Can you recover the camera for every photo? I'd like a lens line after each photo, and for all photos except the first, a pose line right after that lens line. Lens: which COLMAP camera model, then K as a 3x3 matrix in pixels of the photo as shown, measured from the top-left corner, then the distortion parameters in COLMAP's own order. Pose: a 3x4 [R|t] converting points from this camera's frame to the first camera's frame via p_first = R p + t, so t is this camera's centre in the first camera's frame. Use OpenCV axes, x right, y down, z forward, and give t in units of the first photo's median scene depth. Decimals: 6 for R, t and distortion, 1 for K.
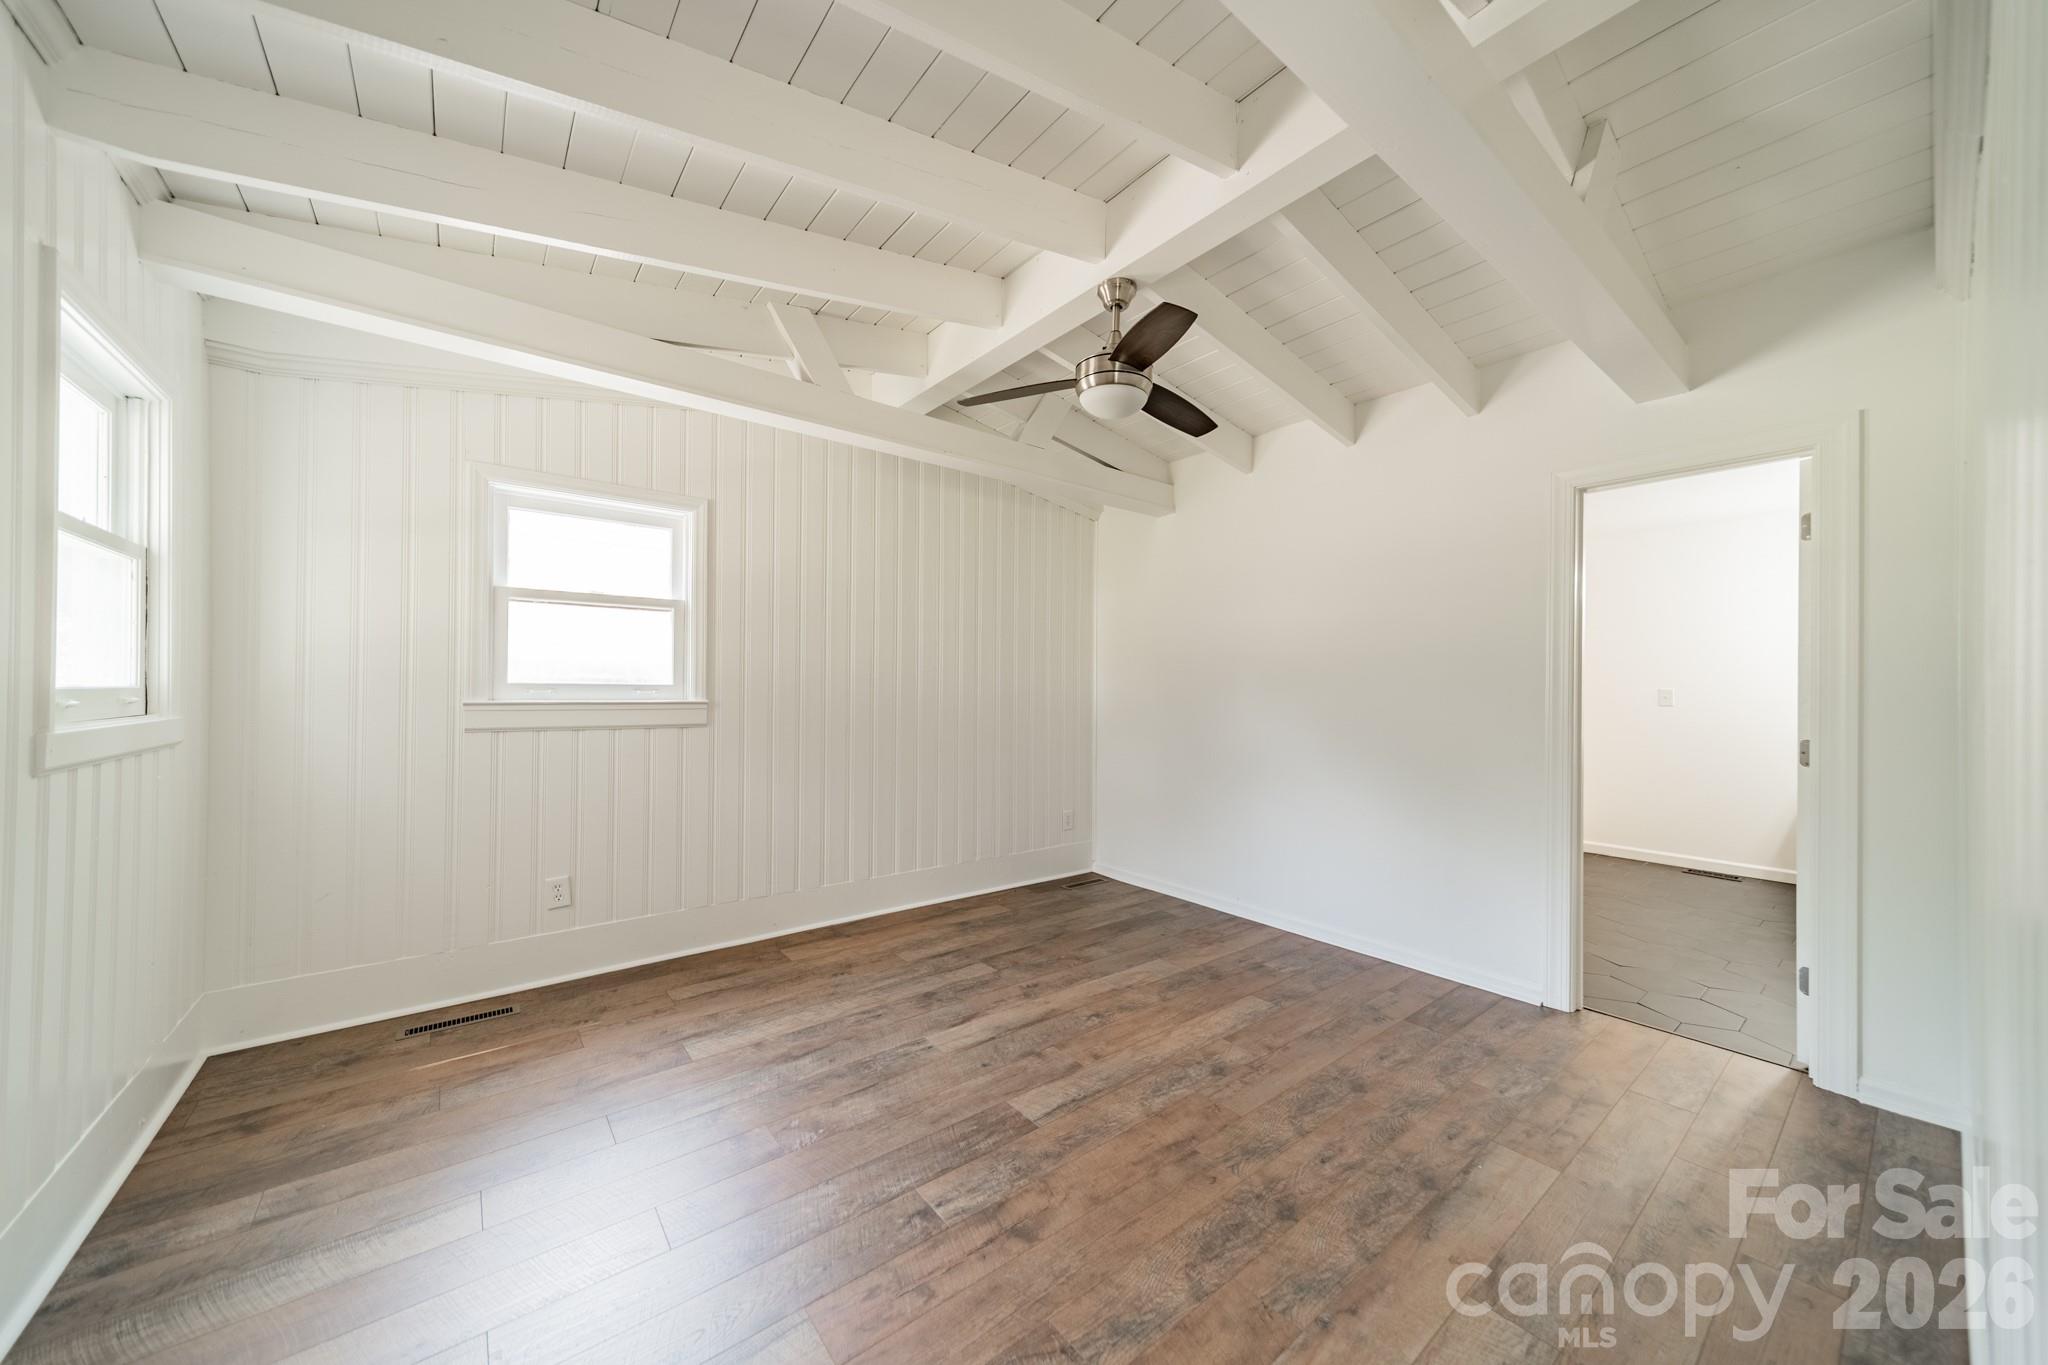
lens RADIAL K [[721.9, 0, 1030.4], [0, 721.9, 688.0], [0, 0, 1]] dist [0.007521, -0.000042]
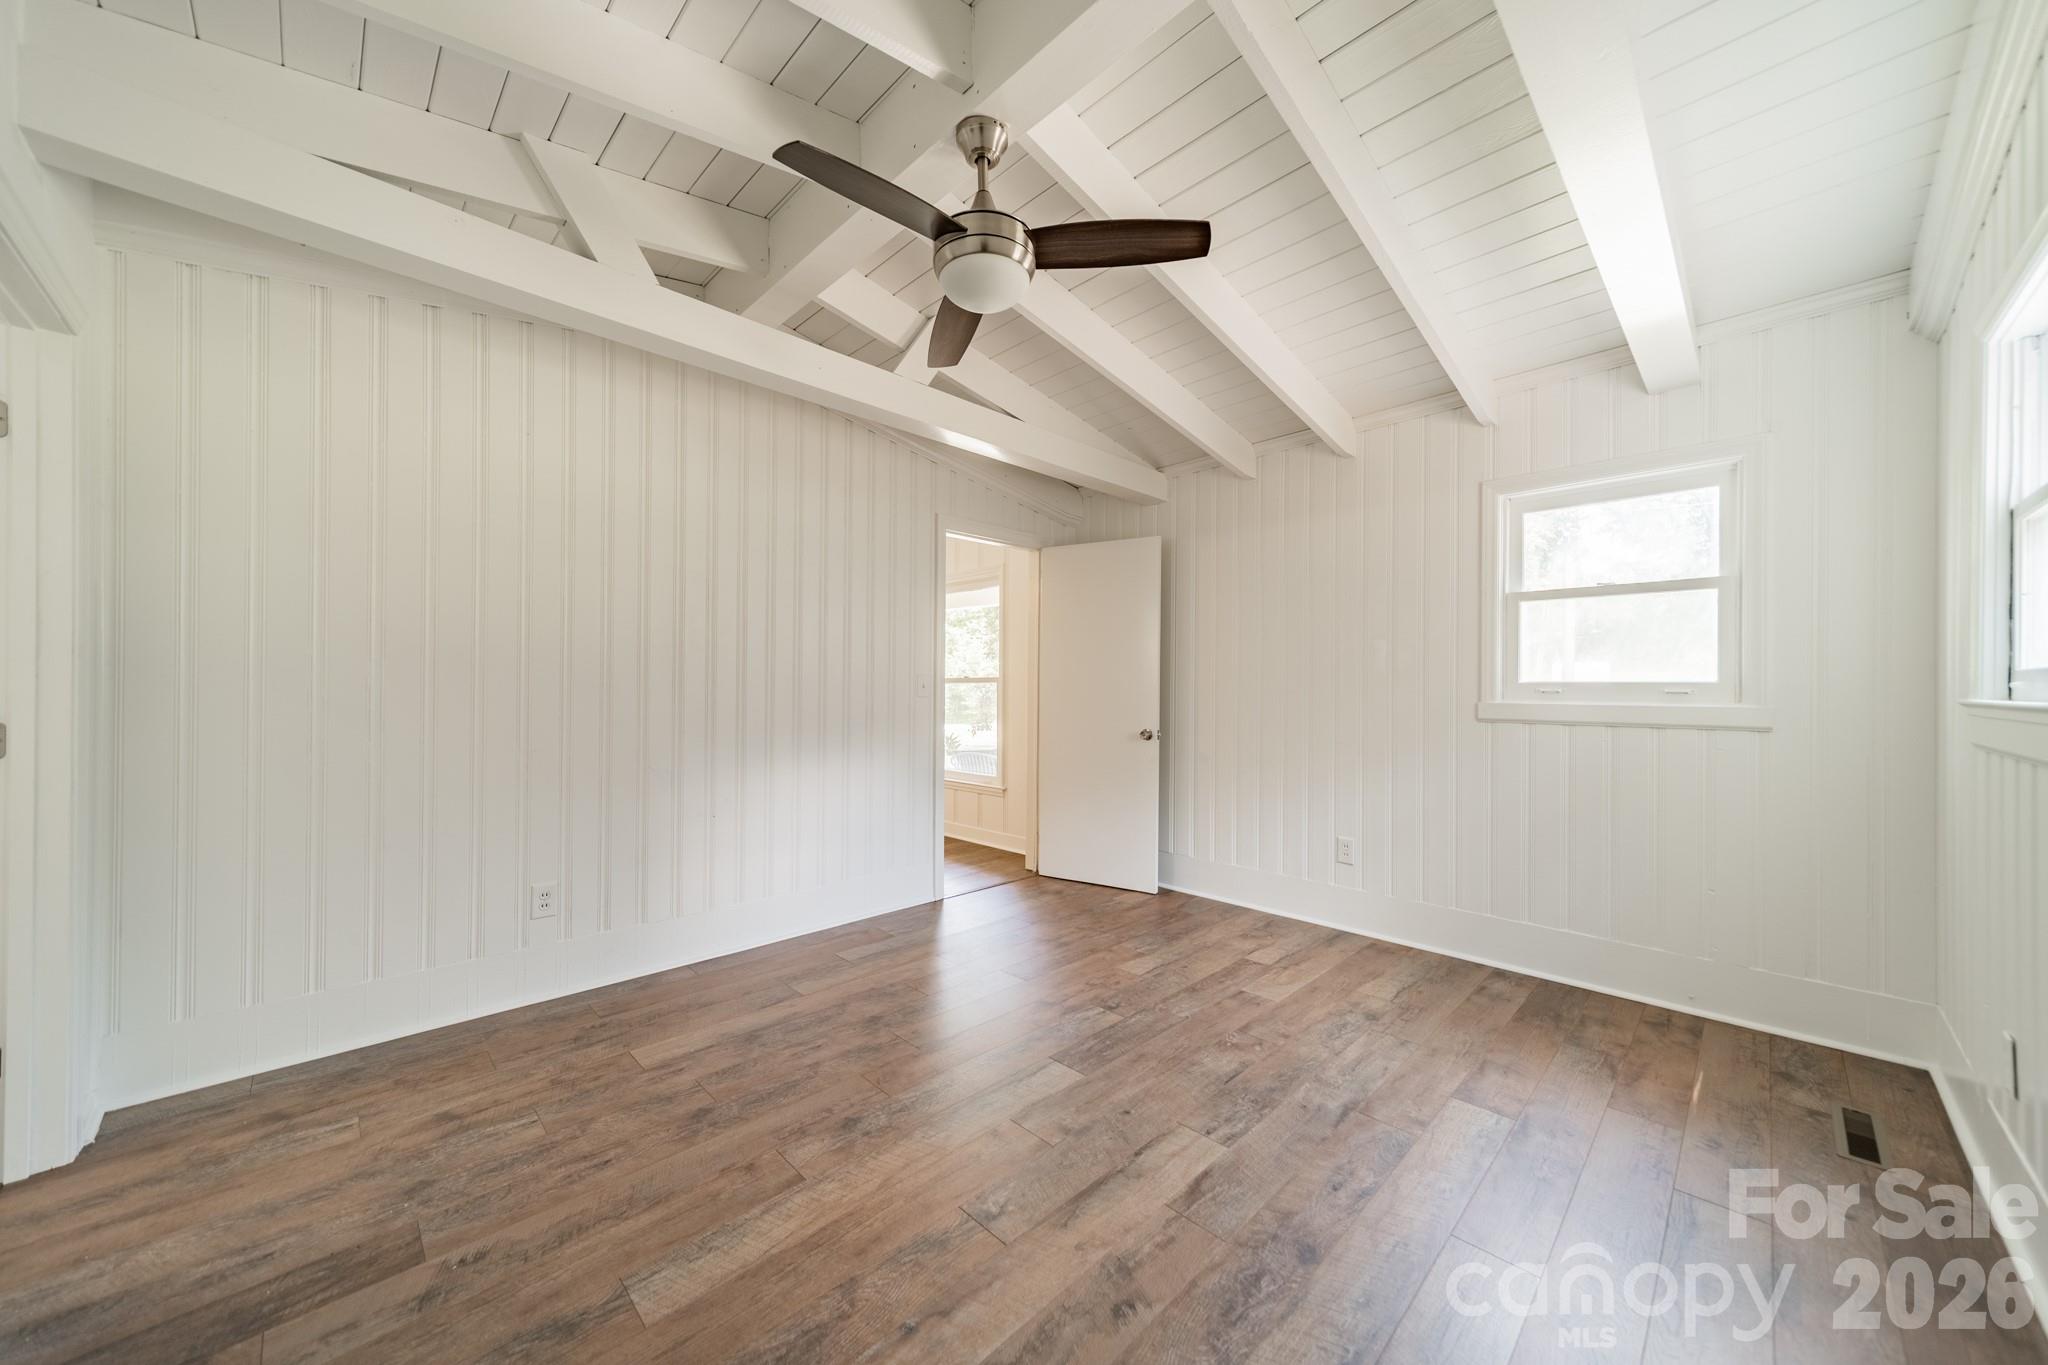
lens RADIAL K [[721.9, 0, 1030.4], [0, 721.9, 688.0], [0, 0, 1]] dist [0.007521, -0.000042]
pose [[-0.994182, -0.014795, -0.106689, 0.128150], [-0.014931, 0.999888, 0.000473, 0.020481], [0.106670, 0.002064, -0.994292, 1.594375]]
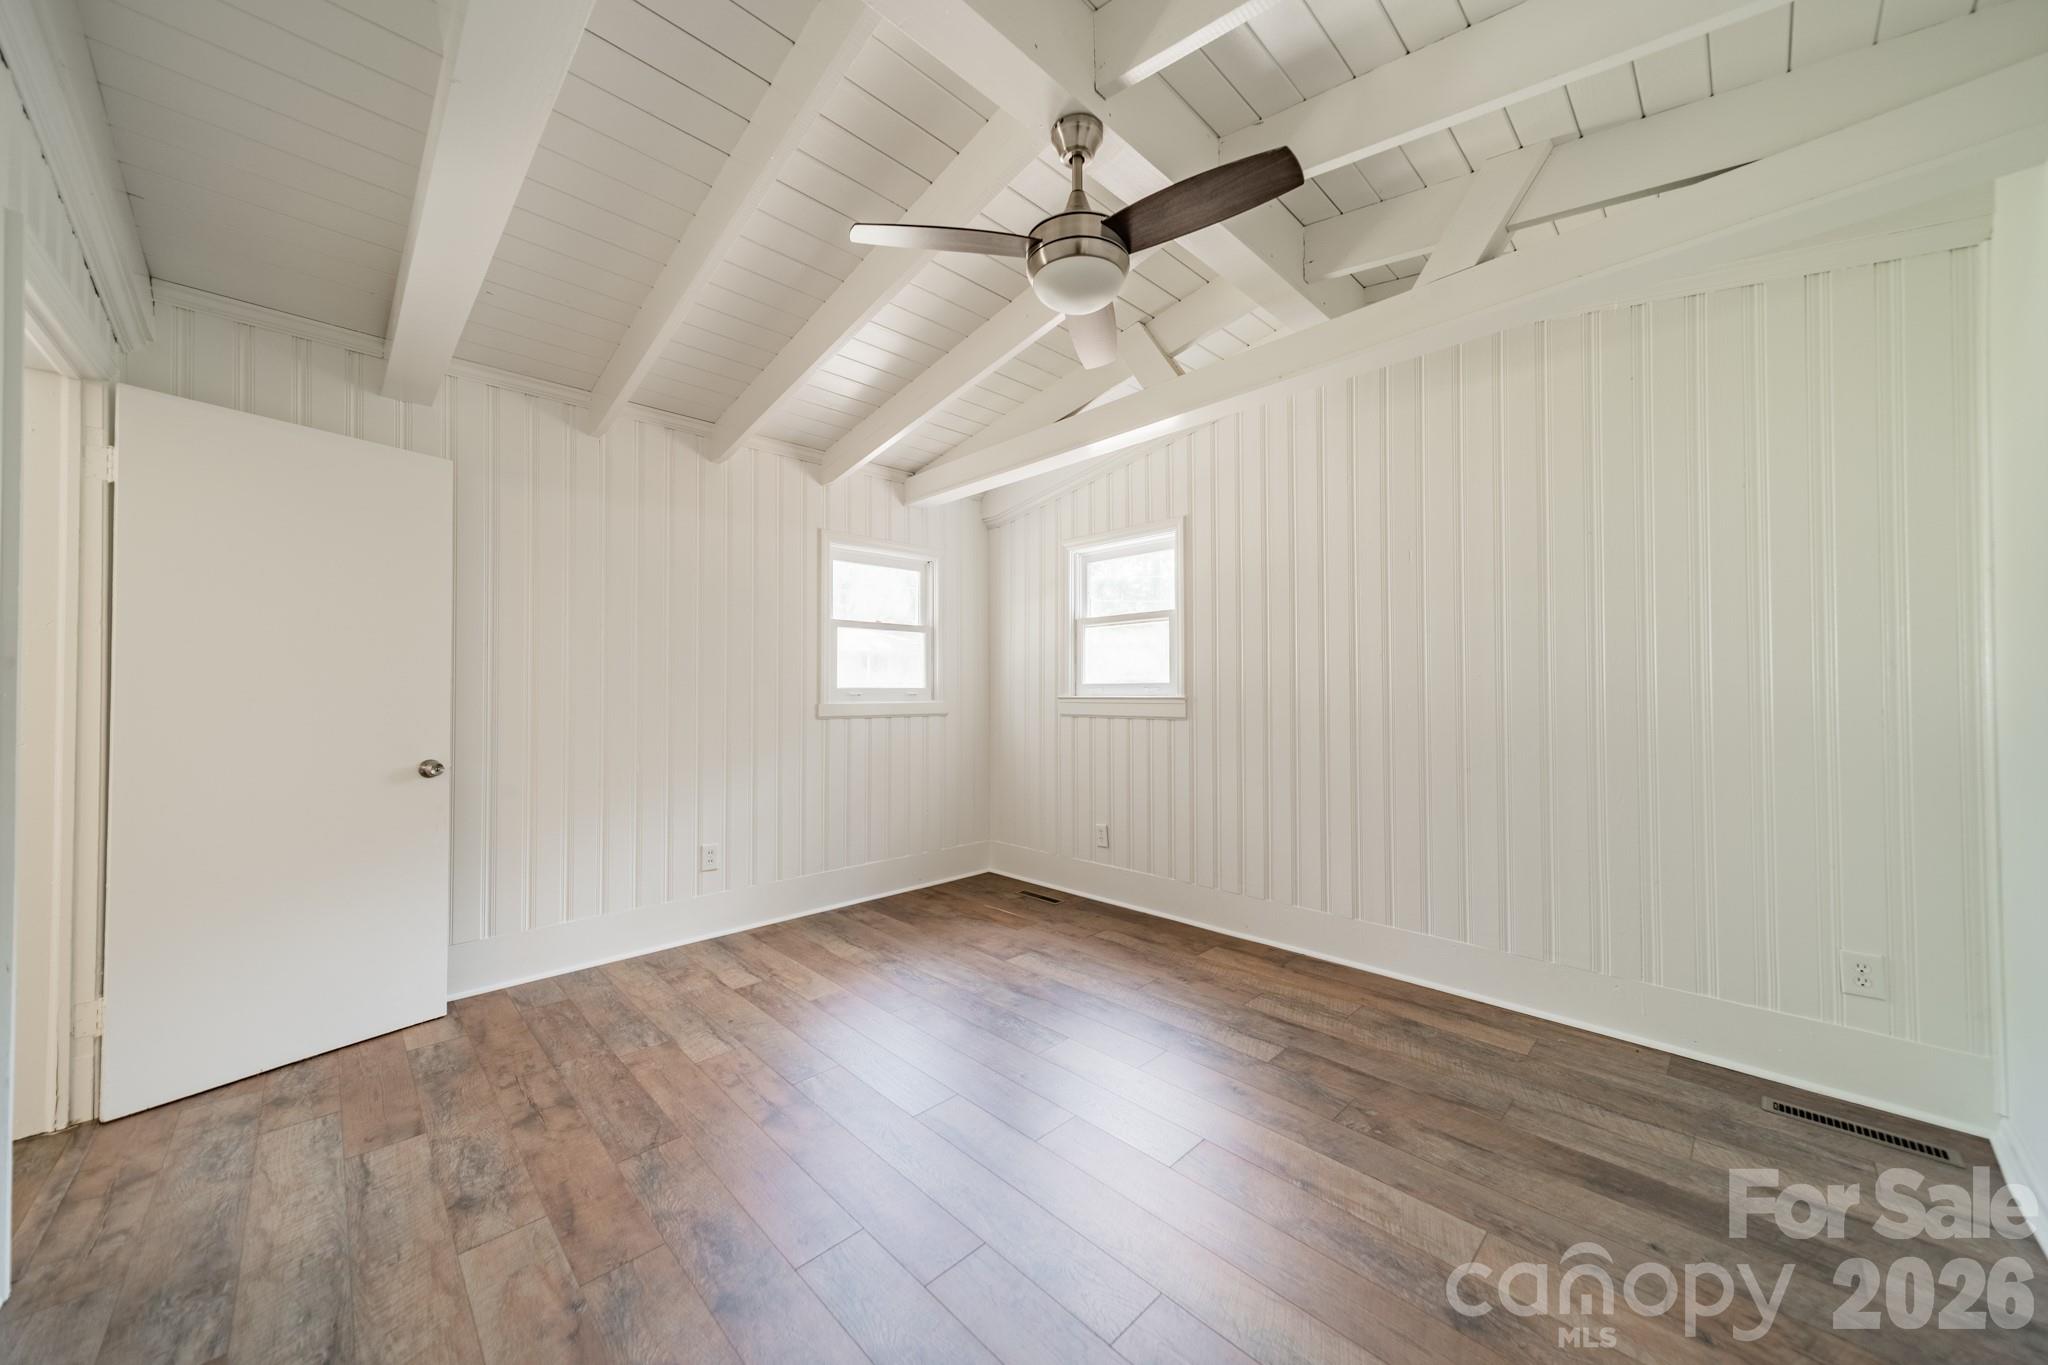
lens RADIAL K [[721.9, 0, 1030.4], [0, 721.9, 688.0], [0, 0, 1]] dist [0.007521, -0.000042]
pose [[0.105272, -0.017031, -0.994298, 0.769045], [0.003146, 0.999854, -0.016793, 0.027392], [0.994438, -0.001360, 0.105310, 0.791602]]
